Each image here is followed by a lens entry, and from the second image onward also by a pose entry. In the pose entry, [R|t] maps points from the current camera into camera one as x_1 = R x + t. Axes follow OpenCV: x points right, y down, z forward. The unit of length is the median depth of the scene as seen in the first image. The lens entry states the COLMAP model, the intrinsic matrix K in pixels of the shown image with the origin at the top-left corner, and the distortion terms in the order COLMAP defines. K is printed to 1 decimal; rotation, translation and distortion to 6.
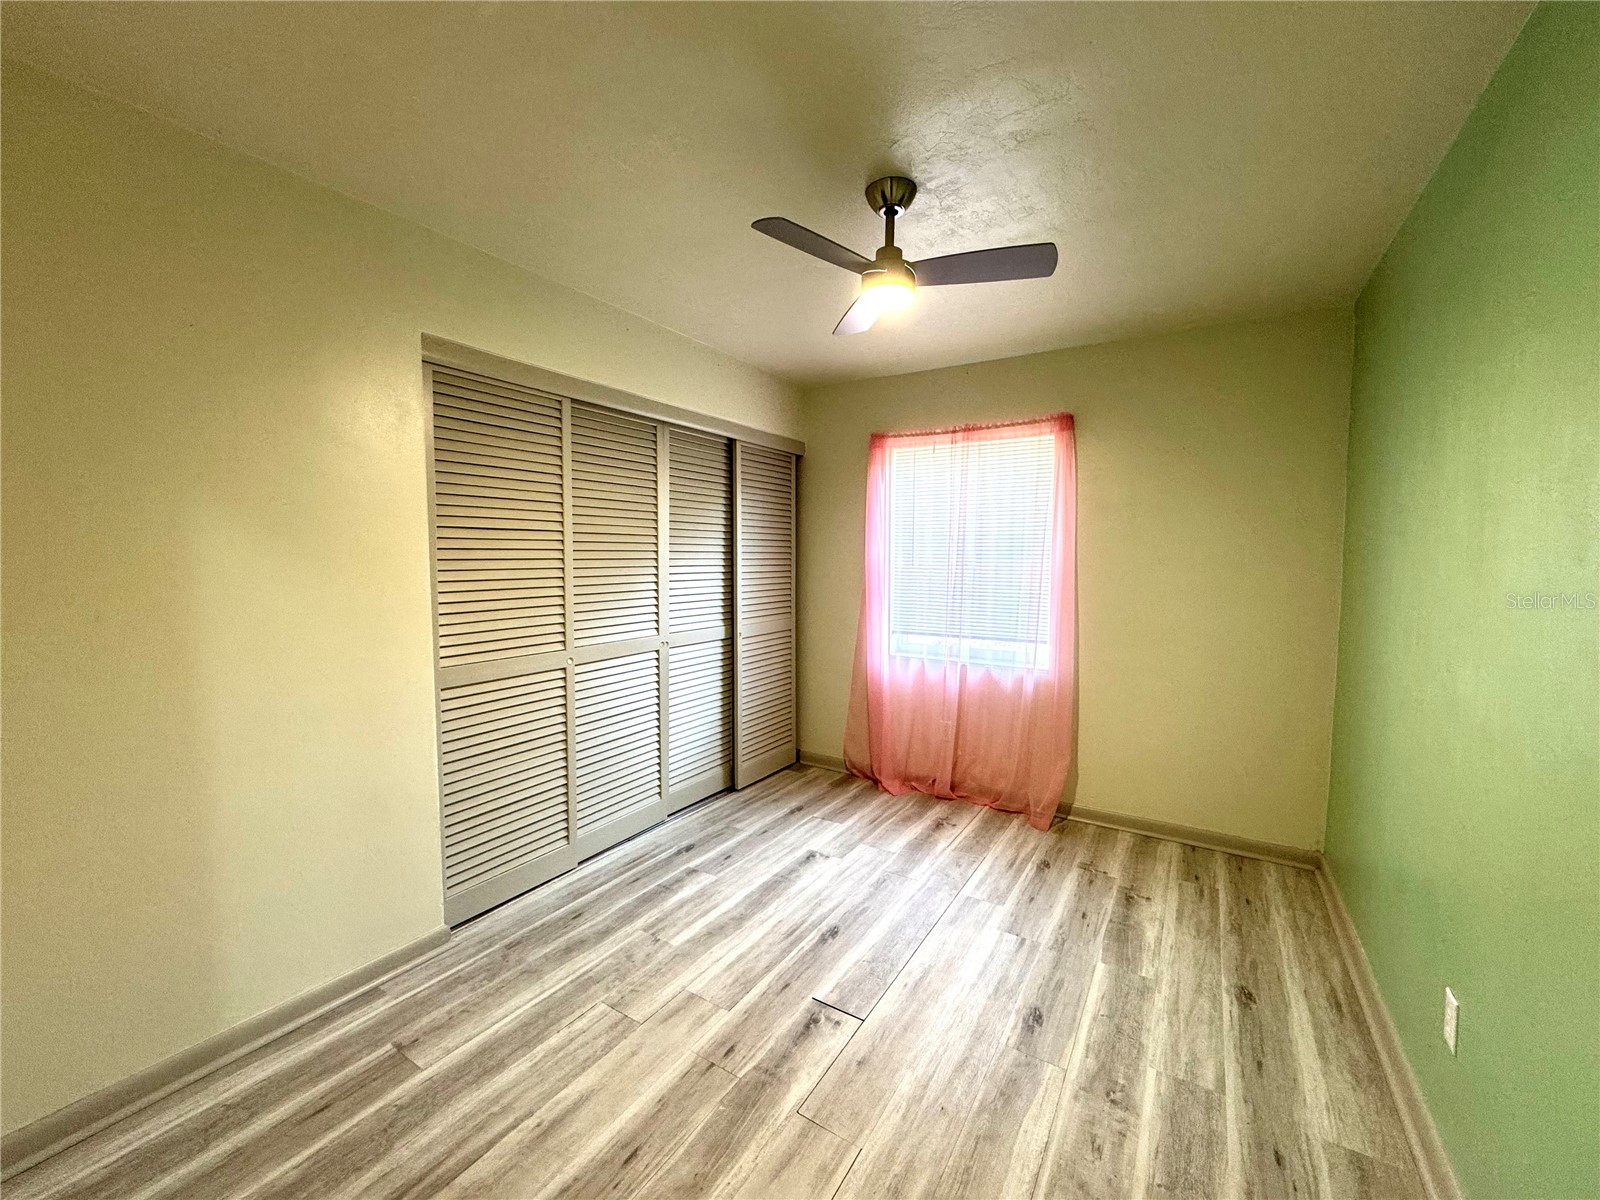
lens RADIAL K [[638.1, 0, 801.3], [0, 638.1, 599.1], [0, 0, 1]] dist [-0.001451, 0.000233]
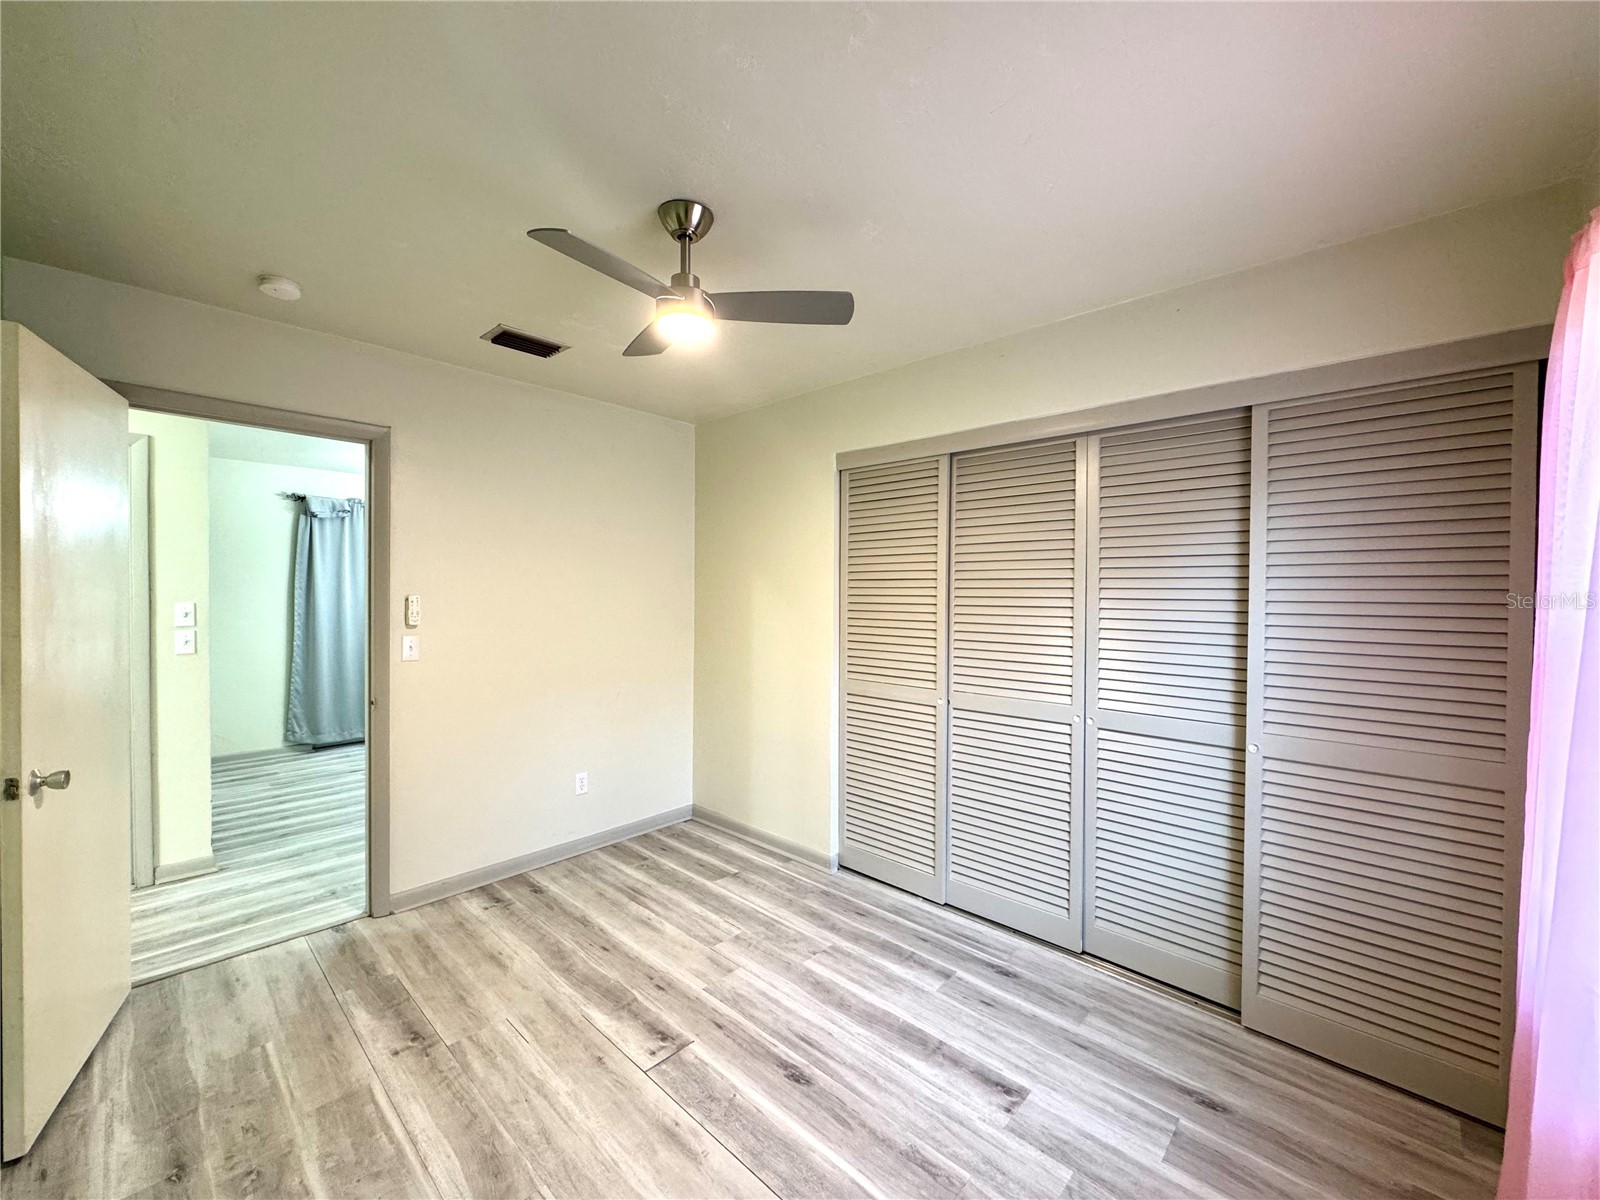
lens RADIAL K [[638.1, 0, 801.1], [0, 638.1, 600.4], [0, 0, 1]] dist [-0.001451, 0.000233]
pose [[-0.187675, 0.008411, -0.982195, 0.823529], [-0.074304, 0.996976, 0.022735, -0.088182], [0.979417, 0.077248, -0.186483, 1.104478]]
